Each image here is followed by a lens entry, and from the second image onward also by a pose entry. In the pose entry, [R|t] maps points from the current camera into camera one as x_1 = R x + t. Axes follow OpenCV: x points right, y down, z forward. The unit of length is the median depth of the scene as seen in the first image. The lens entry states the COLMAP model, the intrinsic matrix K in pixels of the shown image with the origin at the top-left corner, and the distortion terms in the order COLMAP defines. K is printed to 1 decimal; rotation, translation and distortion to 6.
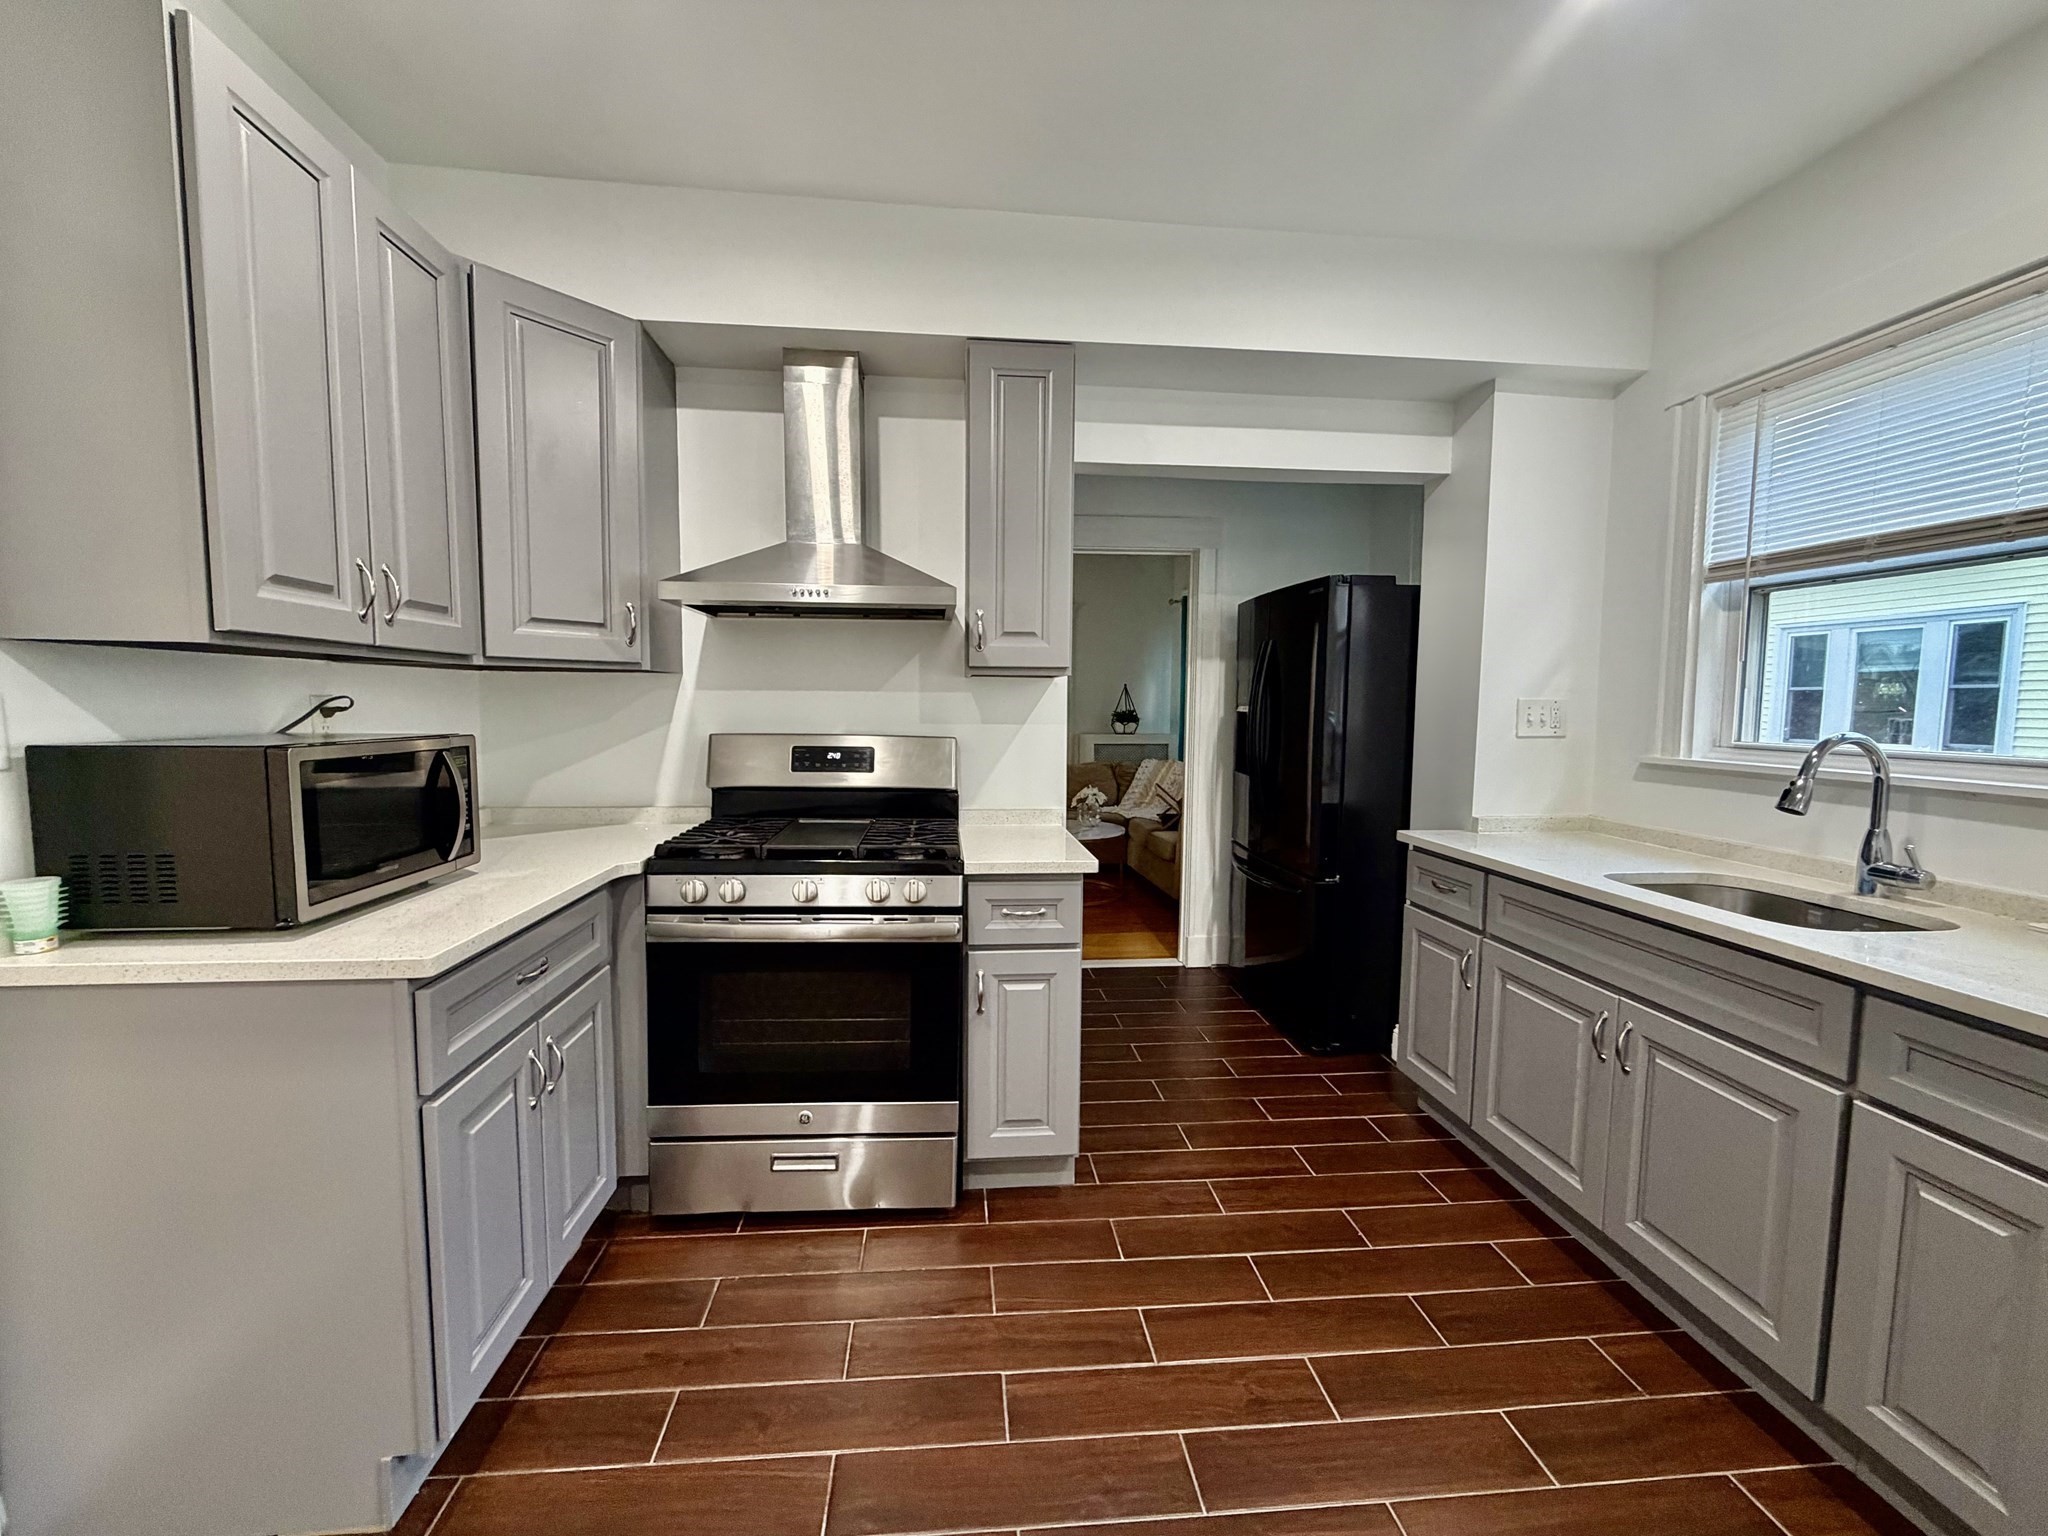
lens RADIAL K [[819.1, 0, 1017.6], [0, 819.1, 771.1], [0, 0, 1]] dist [-0.001415, 0.000249]
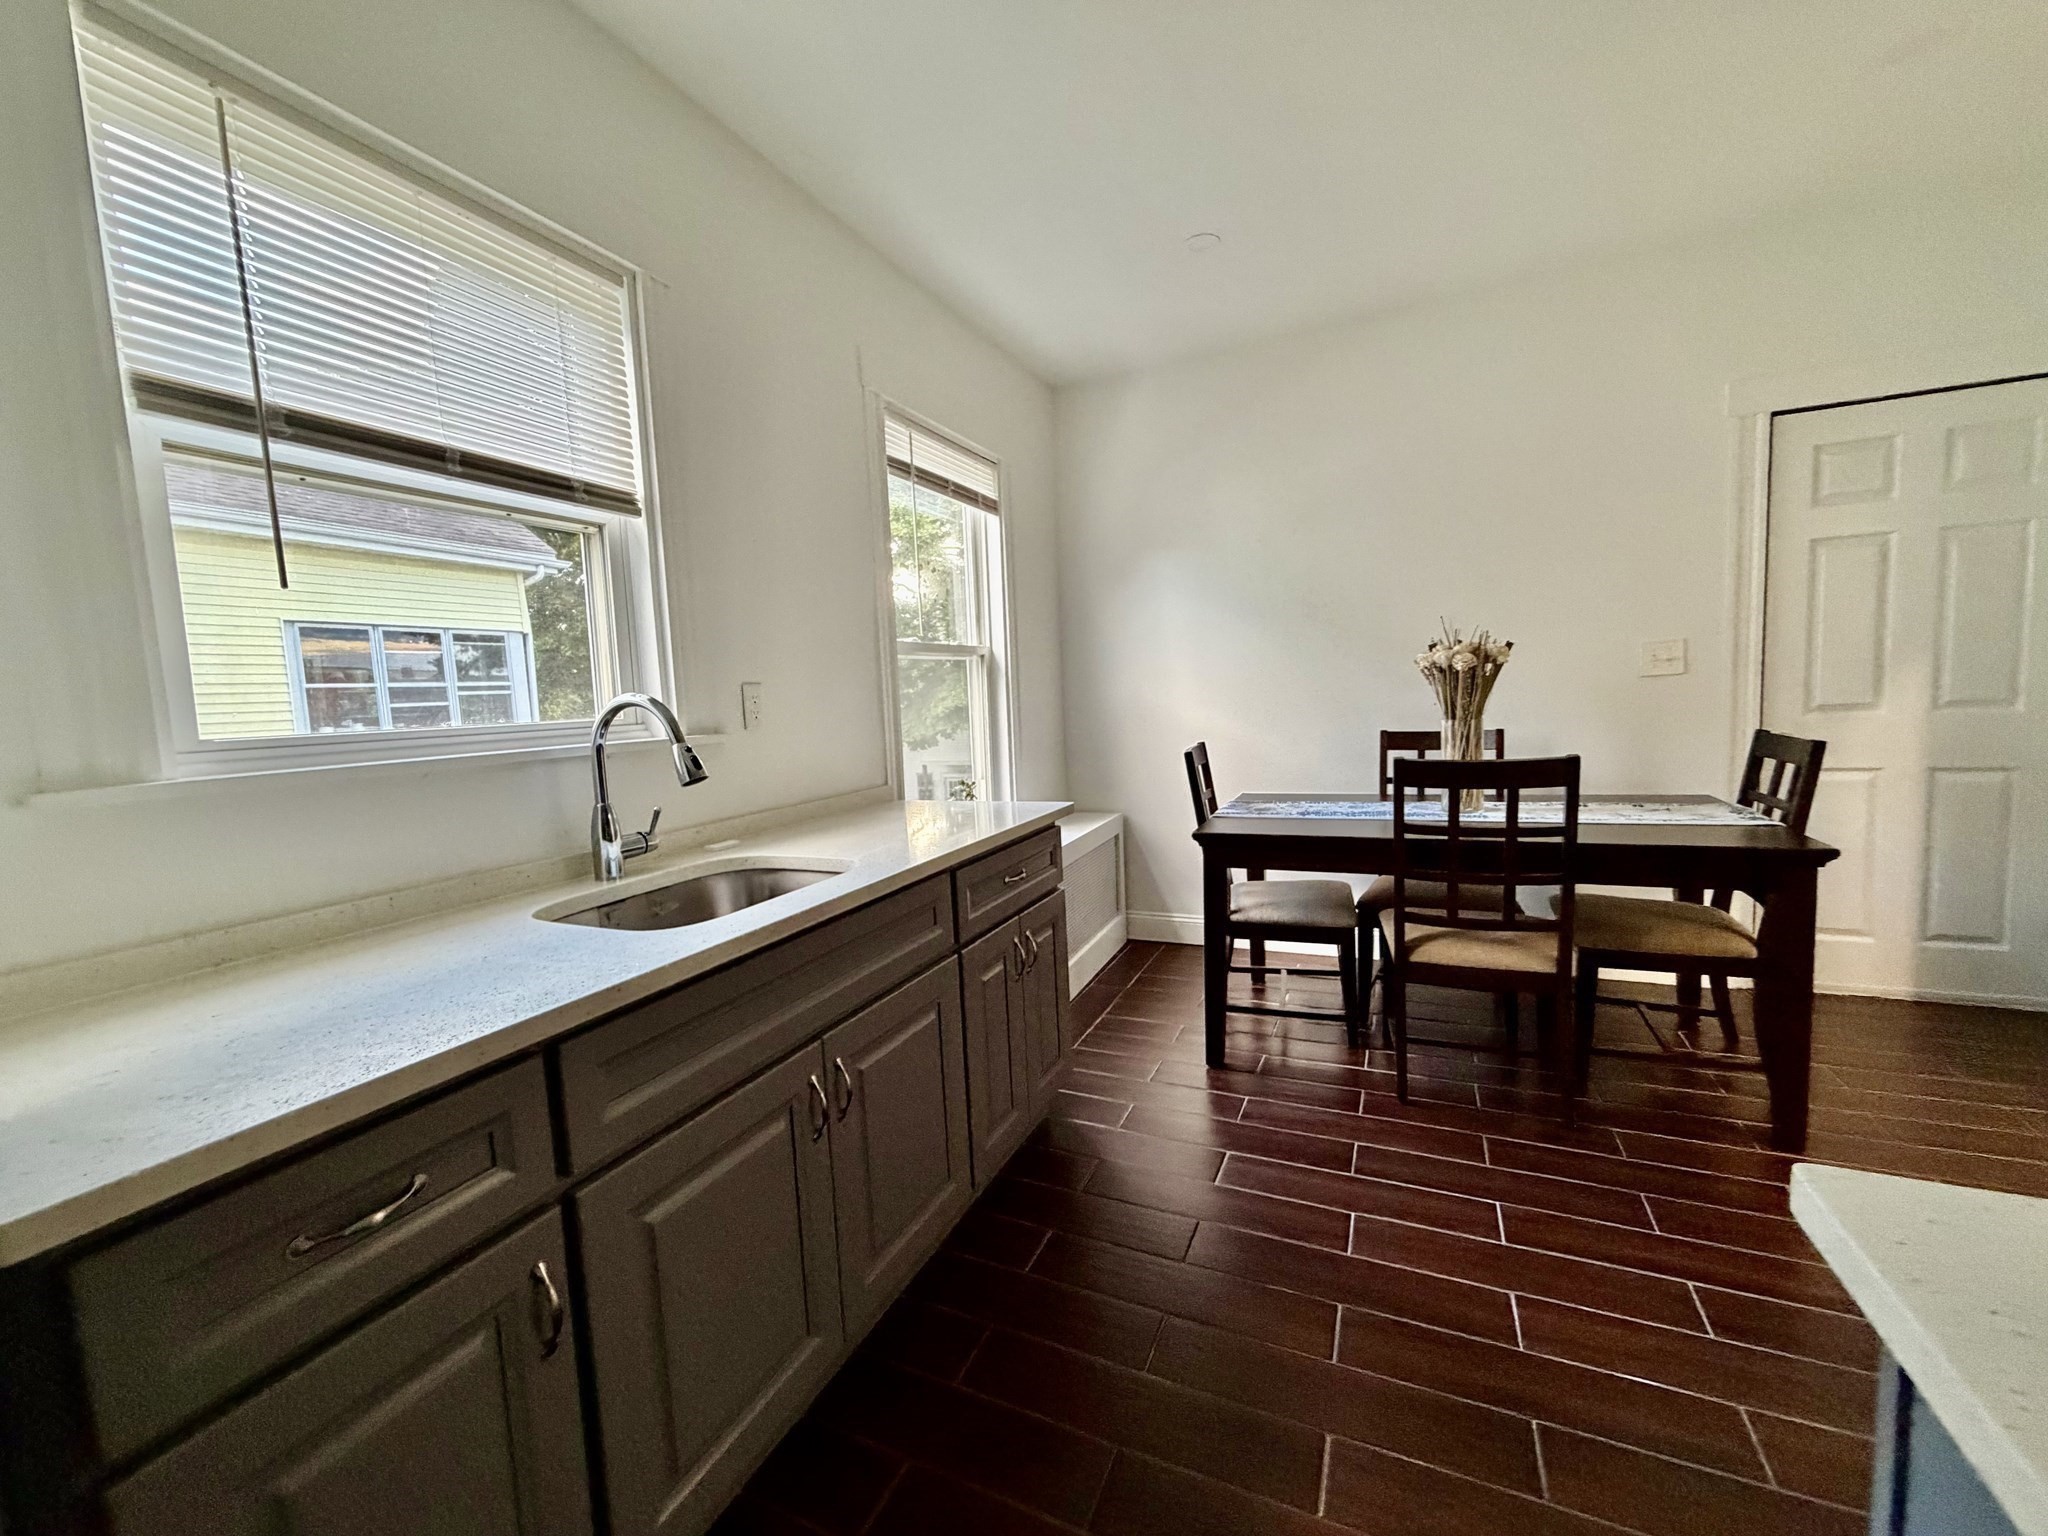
lens RADIAL K [[819.1, 0, 1017.6], [0, 819.1, 771.1], [0, 0, 1]] dist [-0.001415, 0.000249]
pose [[-0.860226, -0.014884, 0.509696, 0.178237], [0.084291, 0.981672, 0.170927, -0.070660], [-0.502898, 0.189999, -0.843205, 1.314812]]
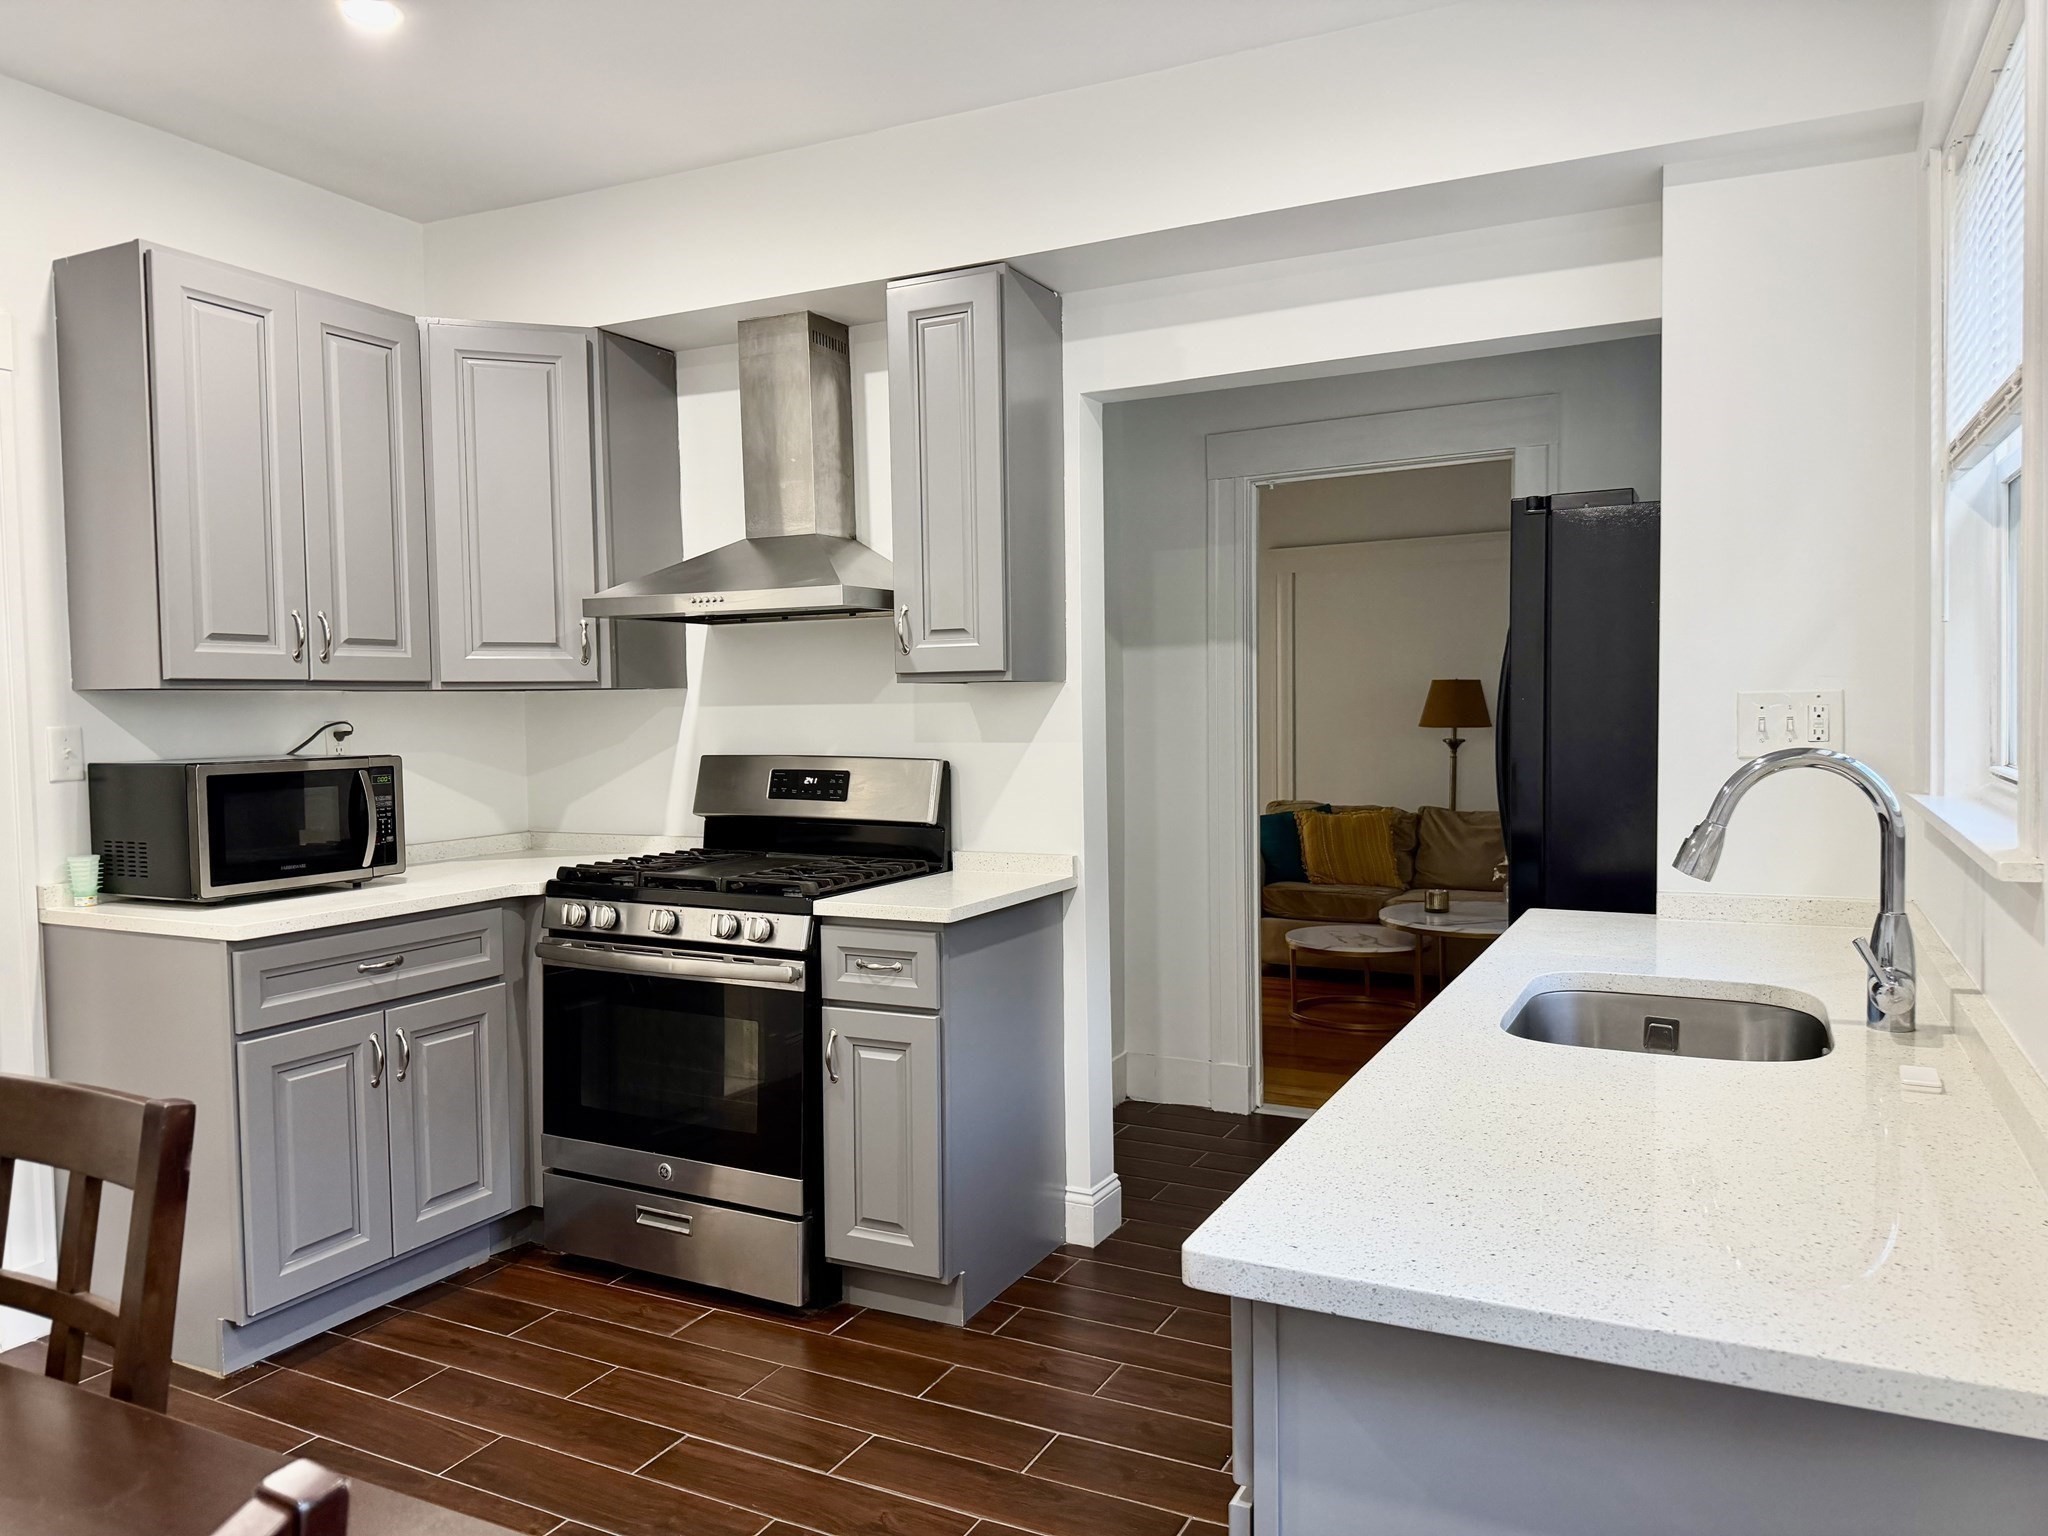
lens RADIAL K [[1457.6, 0, 1034.1], [0, 1457.6, 779.7], [0, 0, 1]] dist [0.100033, -0.148670]
pose [[0.846834, 0.006529, -0.531817, 0.944621], [-0.022898, 0.999445, -0.024191, 0.013888], [0.531364, 0.032663, 0.846514, -0.193074]]
